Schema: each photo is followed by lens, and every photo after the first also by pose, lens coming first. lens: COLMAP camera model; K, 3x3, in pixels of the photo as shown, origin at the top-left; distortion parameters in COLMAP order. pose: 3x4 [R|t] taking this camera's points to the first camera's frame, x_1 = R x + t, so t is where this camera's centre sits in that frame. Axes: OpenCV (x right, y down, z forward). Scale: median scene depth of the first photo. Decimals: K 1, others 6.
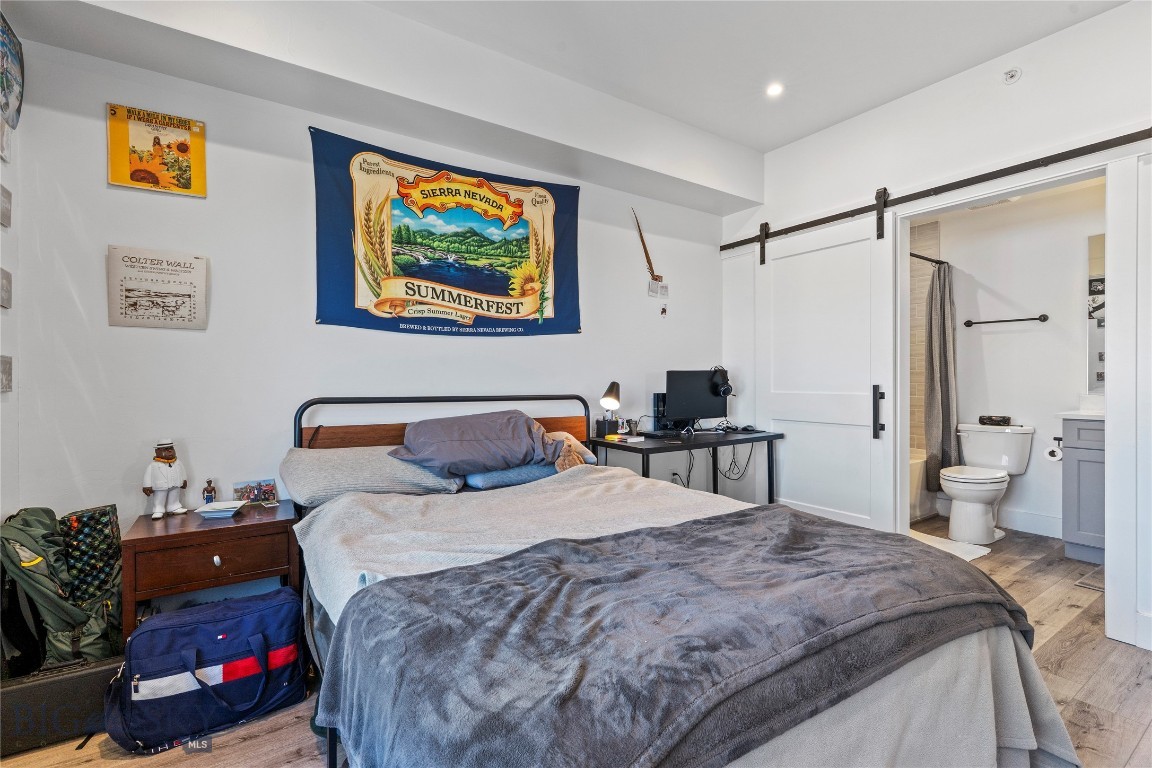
lens RADIAL K [[521.6, 0, 581.2], [0, 521.6, 386.5], [0, 0, 1]] dist [-0.009821, 0.003673]
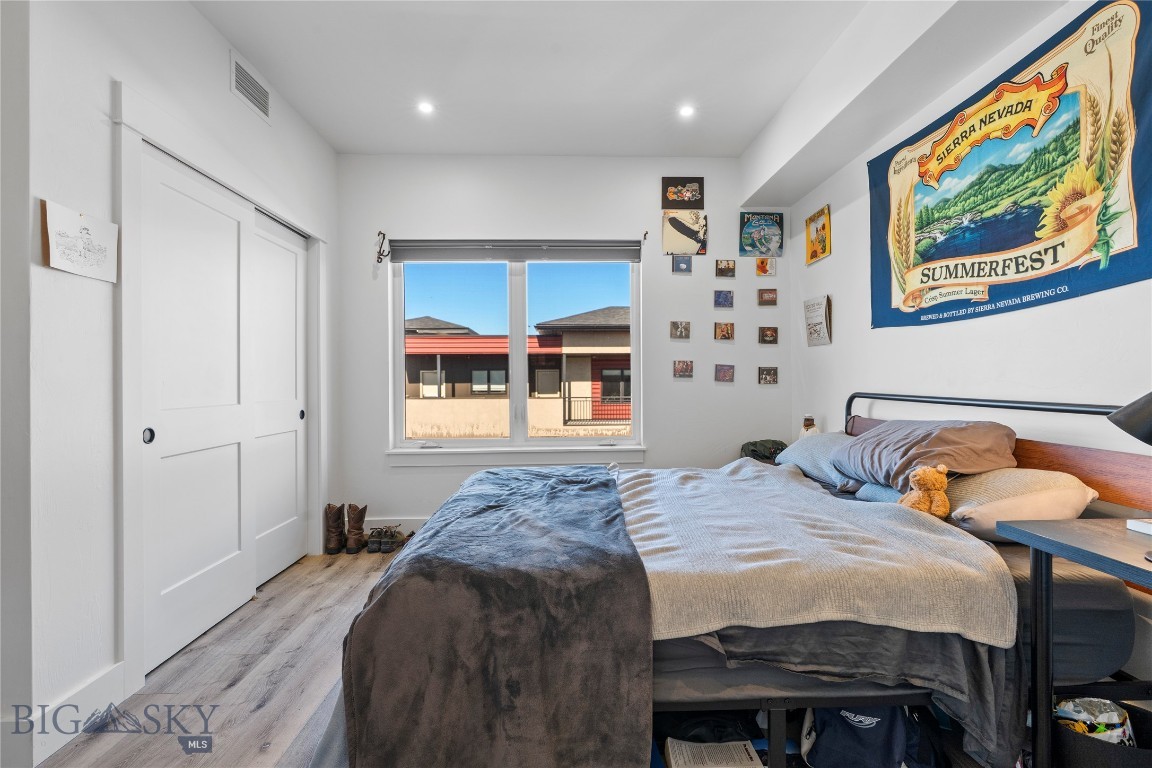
lens RADIAL K [[521.6, 0, 579.9], [0, 521.6, 383.8], [0, 0, 1]] dist [-0.009821, 0.003673]
pose [[-0.520810, 0.012275, -0.853584, 0.714625], [-0.000726, 0.999890, 0.014823, -0.012778], [0.853672, 0.008340, -0.520744, 0.913760]]
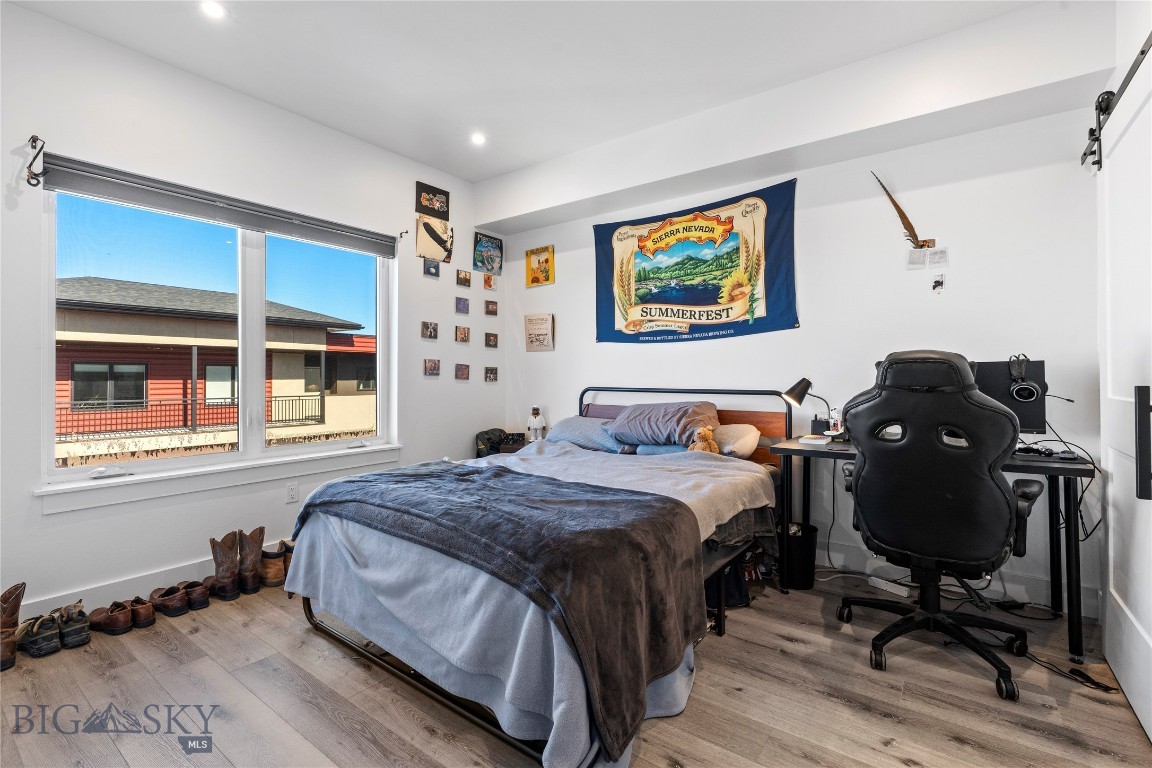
lens RADIAL K [[521.6, 0, 582.9], [0, 521.6, 377.0], [0, 0, 1]] dist [-0.009821, 0.003673]
pose [[0.343500, 0.001657, -0.939151, 0.903163], [-0.008505, 0.999963, -0.001347, -0.006613], [0.939114, 0.008451, 0.343501, 0.339230]]
